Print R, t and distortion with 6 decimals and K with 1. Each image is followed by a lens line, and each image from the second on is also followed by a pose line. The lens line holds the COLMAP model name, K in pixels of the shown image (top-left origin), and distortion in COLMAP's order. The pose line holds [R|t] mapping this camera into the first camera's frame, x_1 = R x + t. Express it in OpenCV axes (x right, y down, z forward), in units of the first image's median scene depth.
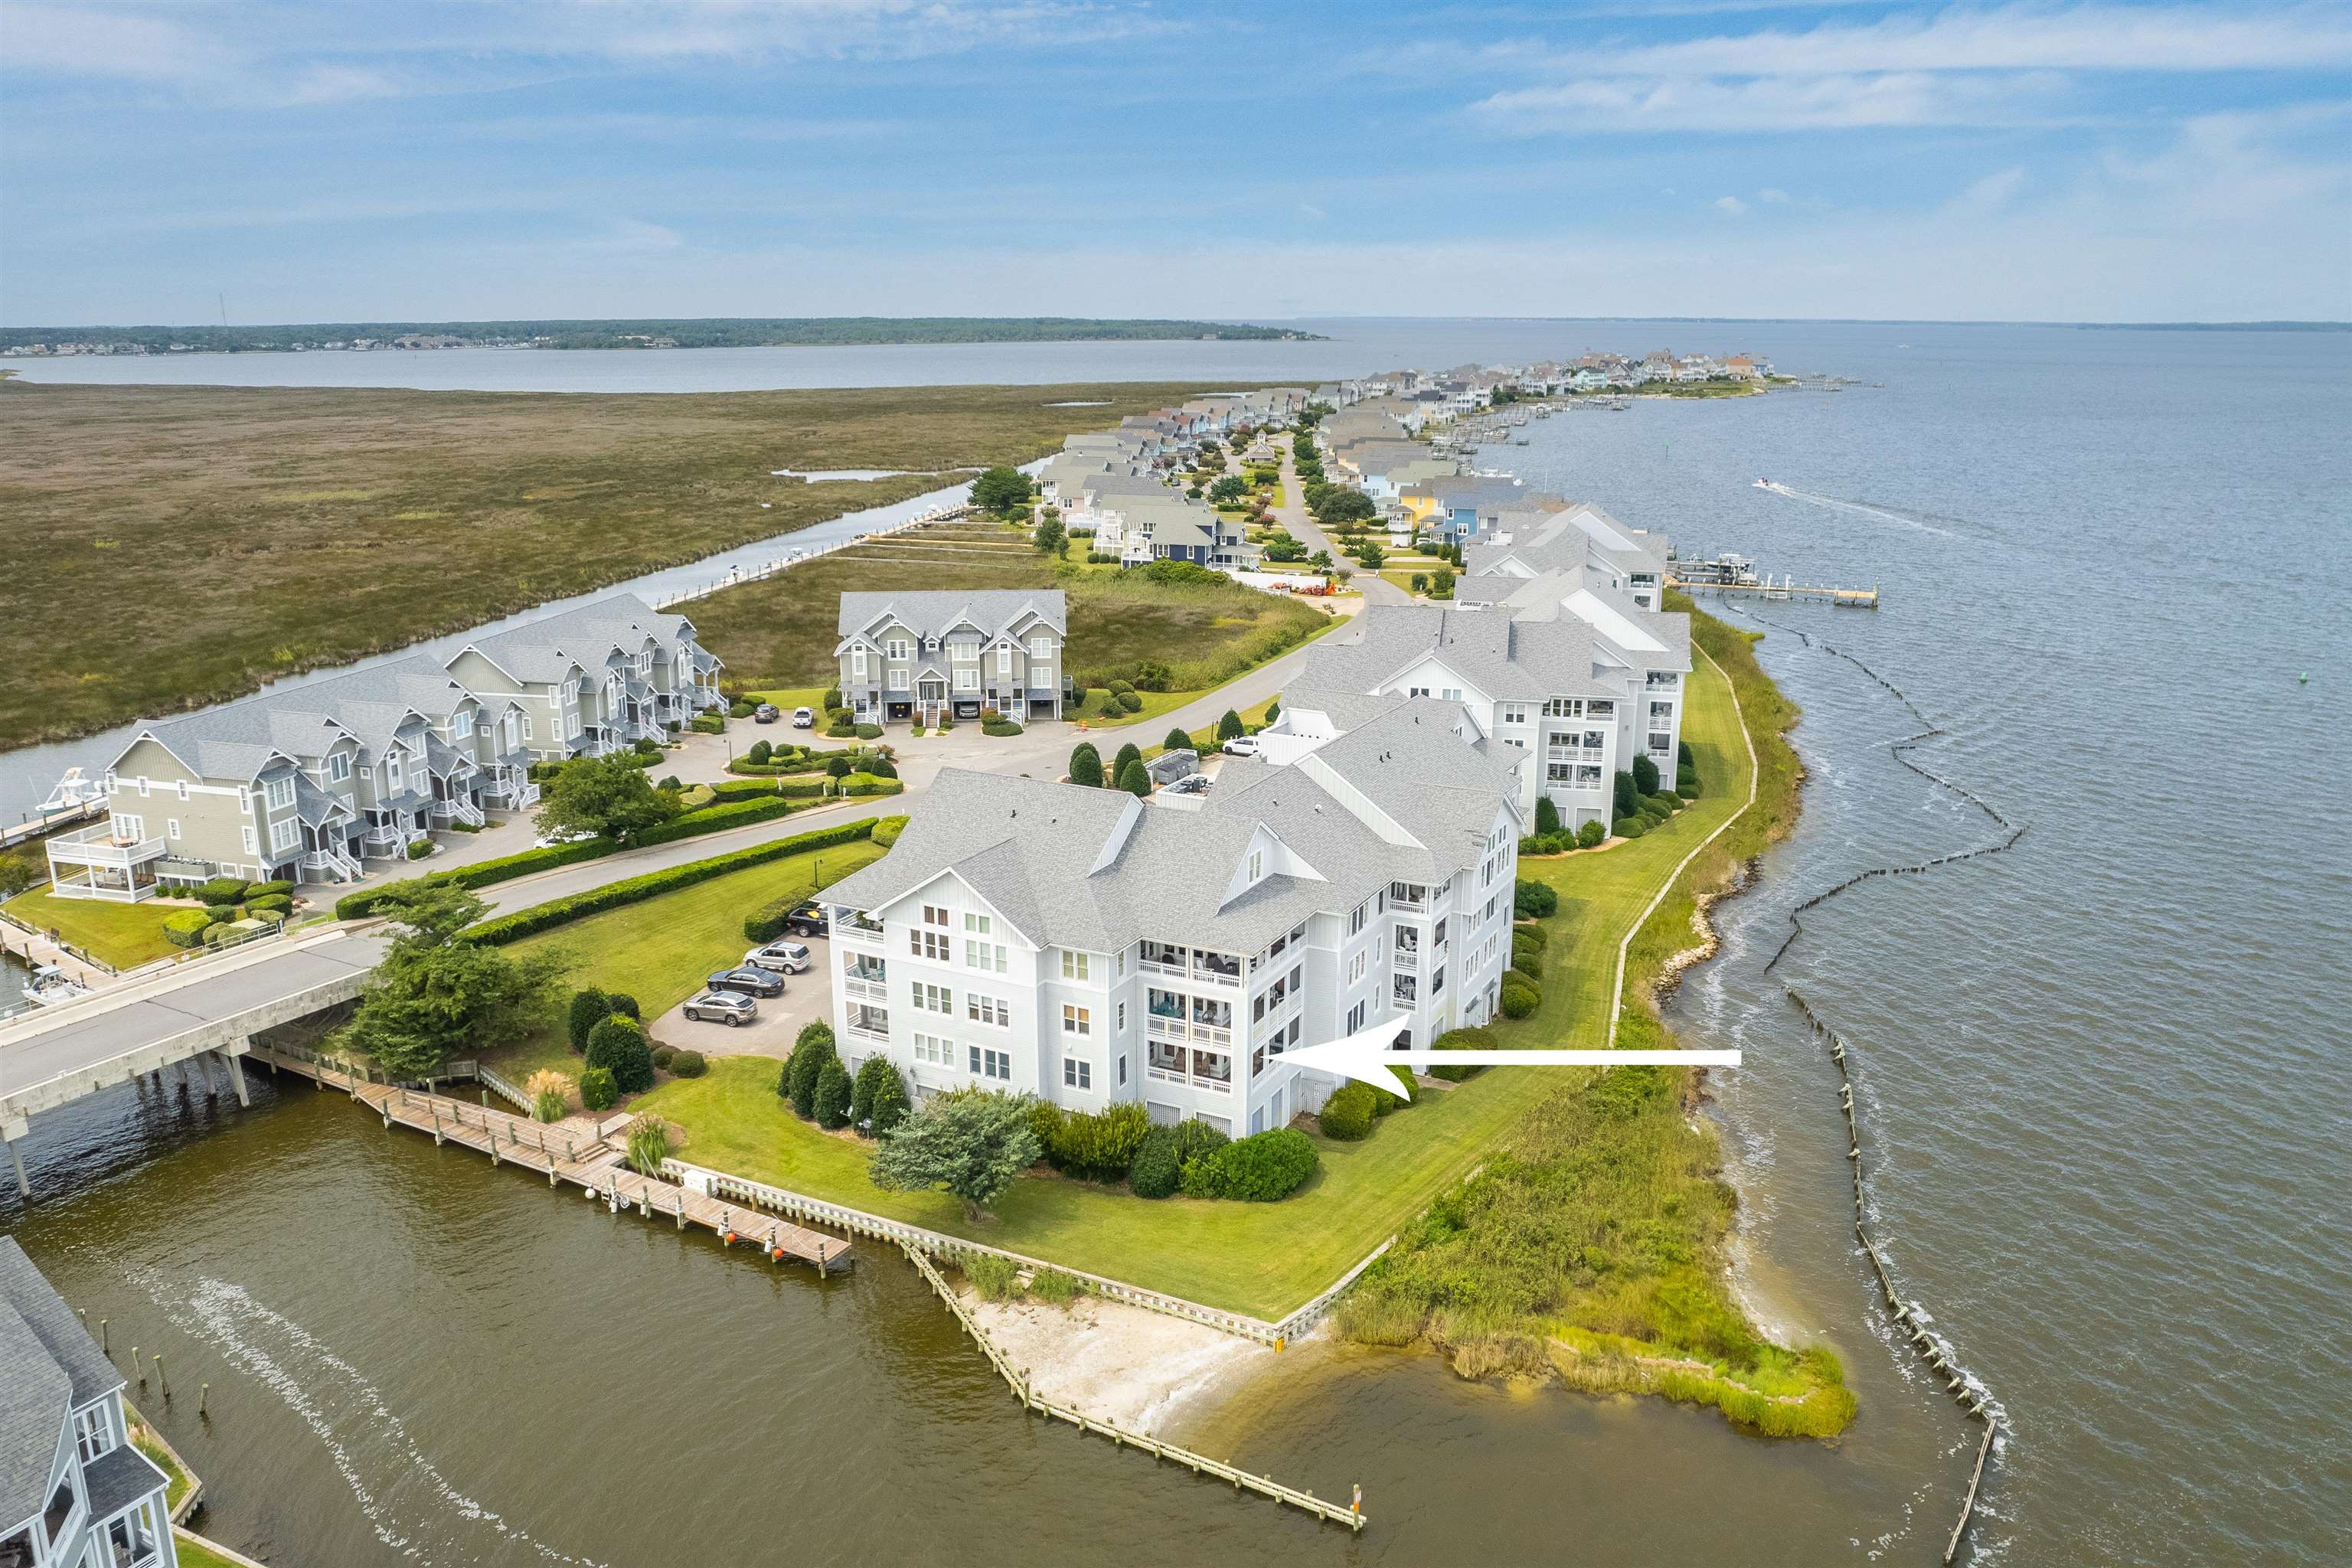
lens RADIAL K [[1779.2, 0, 1181.3], [0, 1779.2, 786.2], [0, 0, 1]] dist [-0.053224, 0.013621]
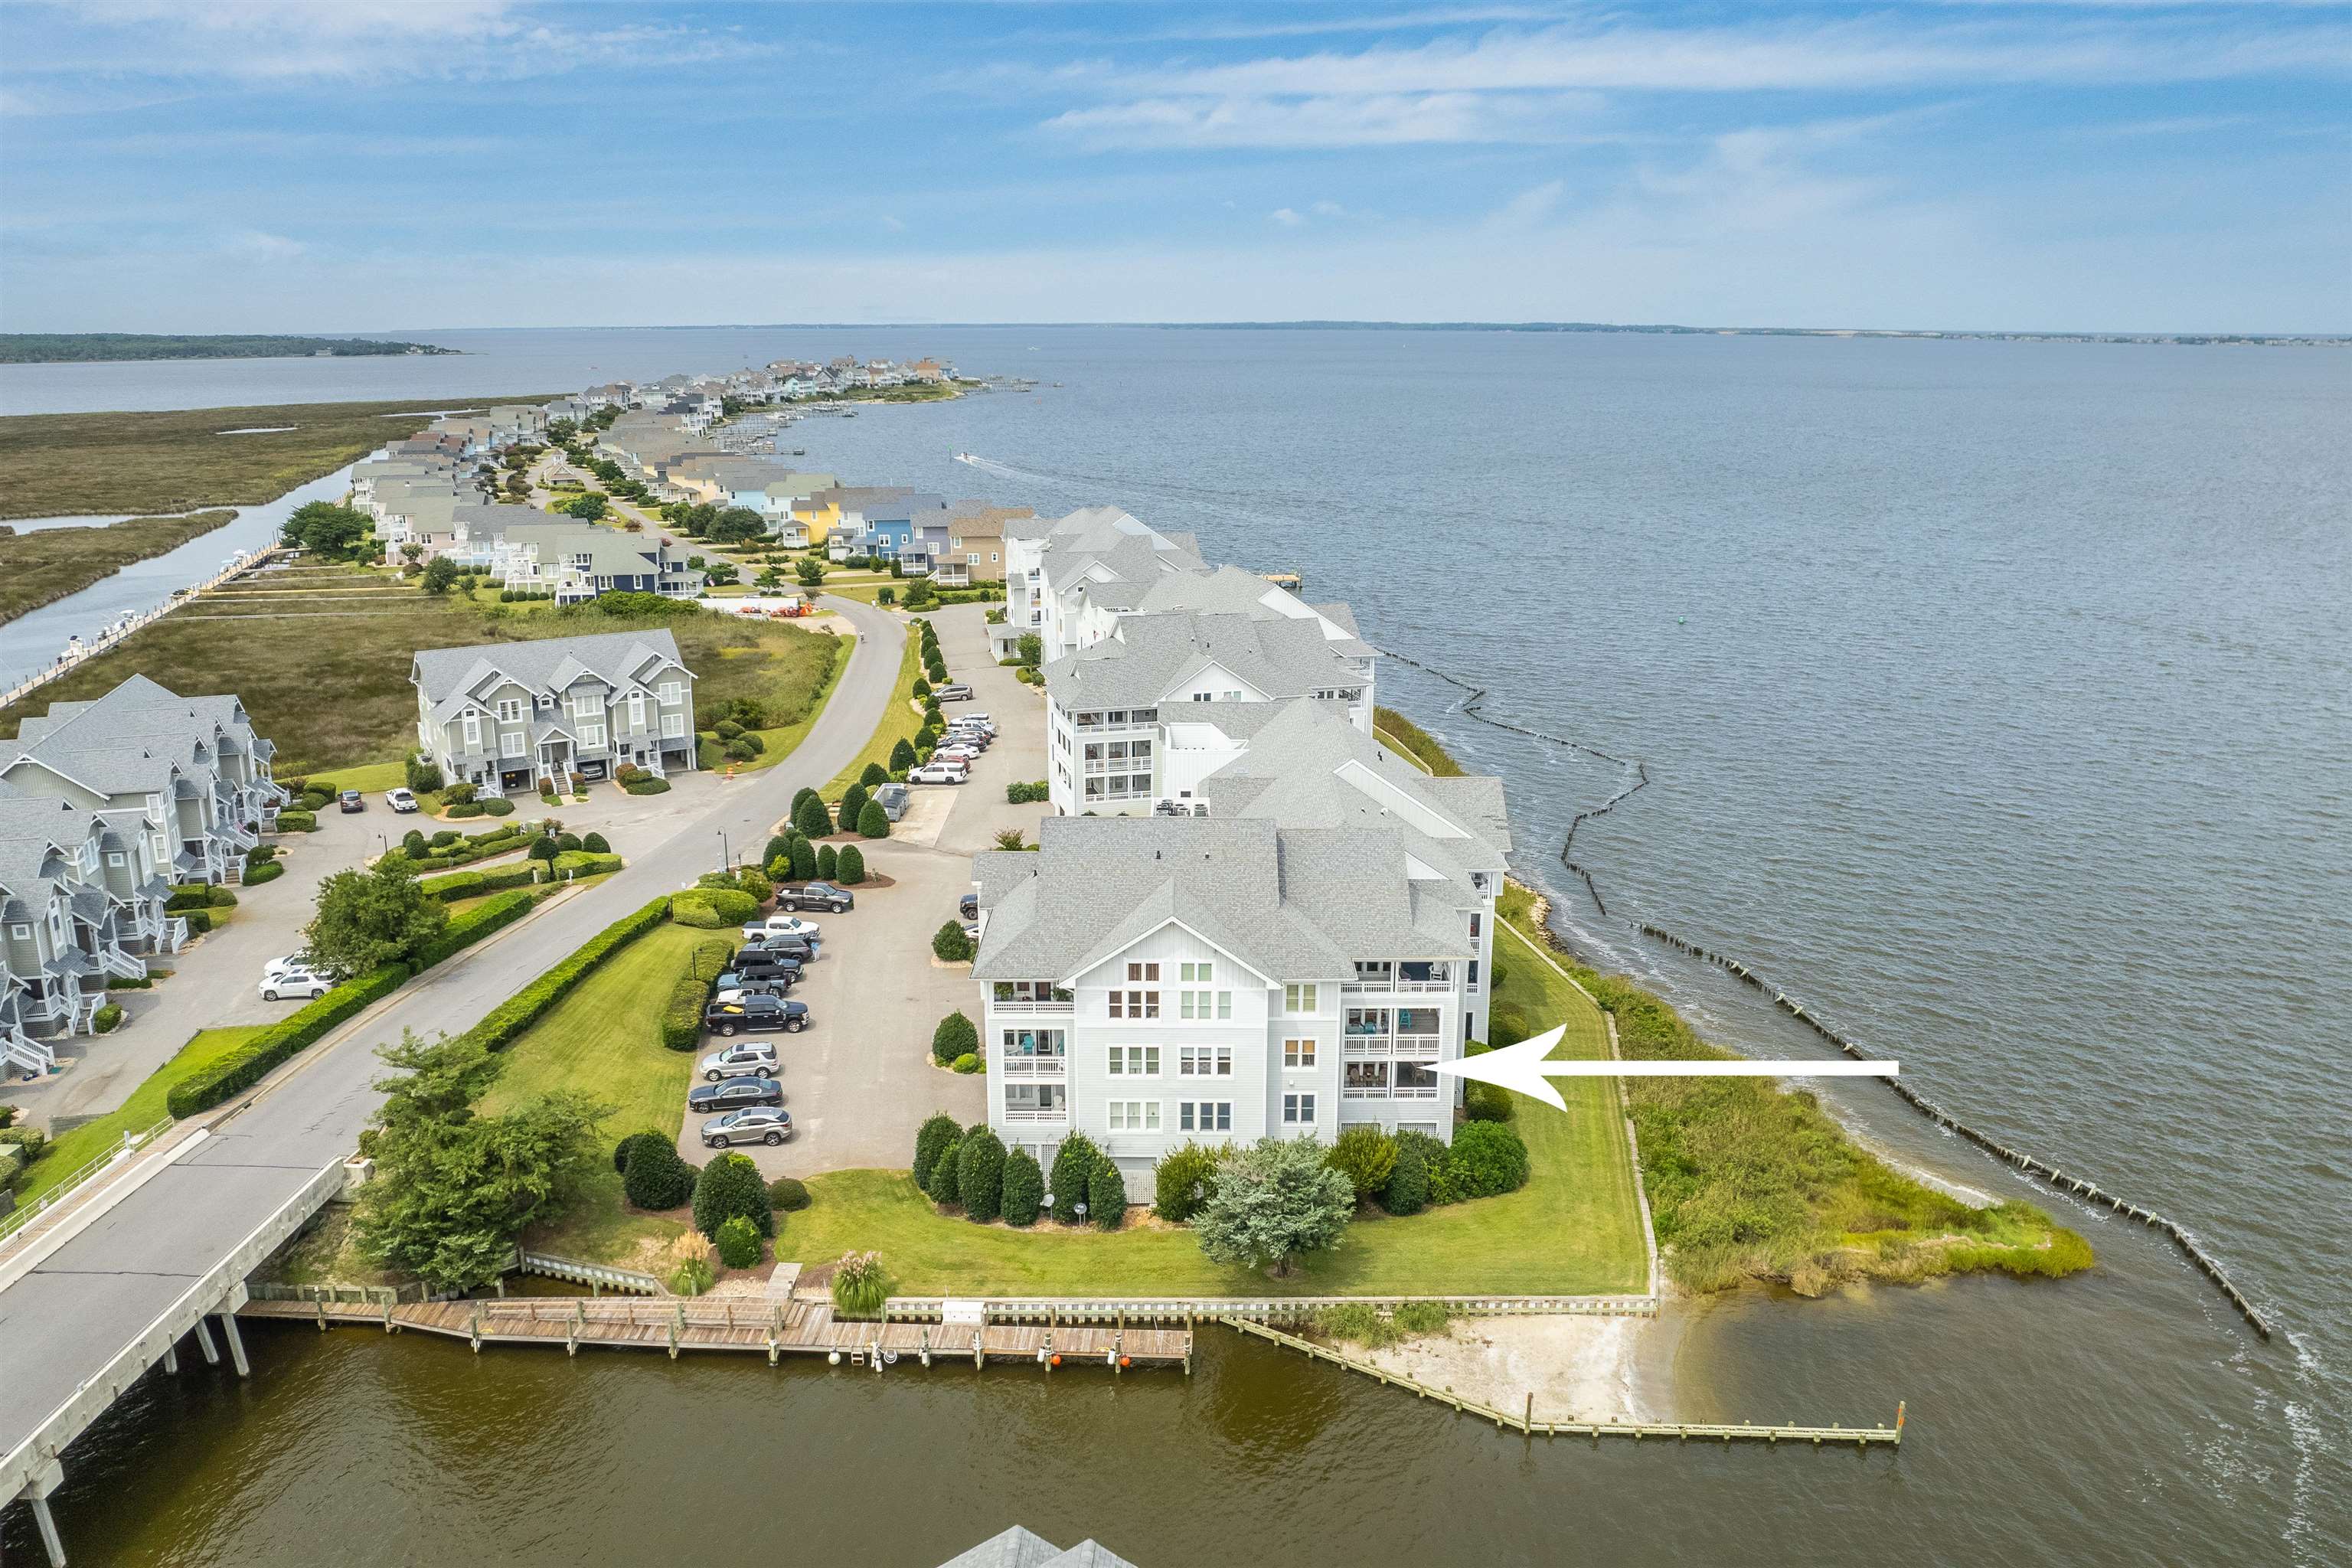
lens RADIAL K [[1779.2, 0, 1185.1], [0, 1779.2, 779.8], [0, 0, 1]] dist [-0.053224, 0.013621]
pose [[0.891048, -0.114967, 0.439107, -0.335773], [0.118161, 0.992790, 0.020157, -0.028424], [-0.438259, 0.033924, 0.898208, 0.094073]]
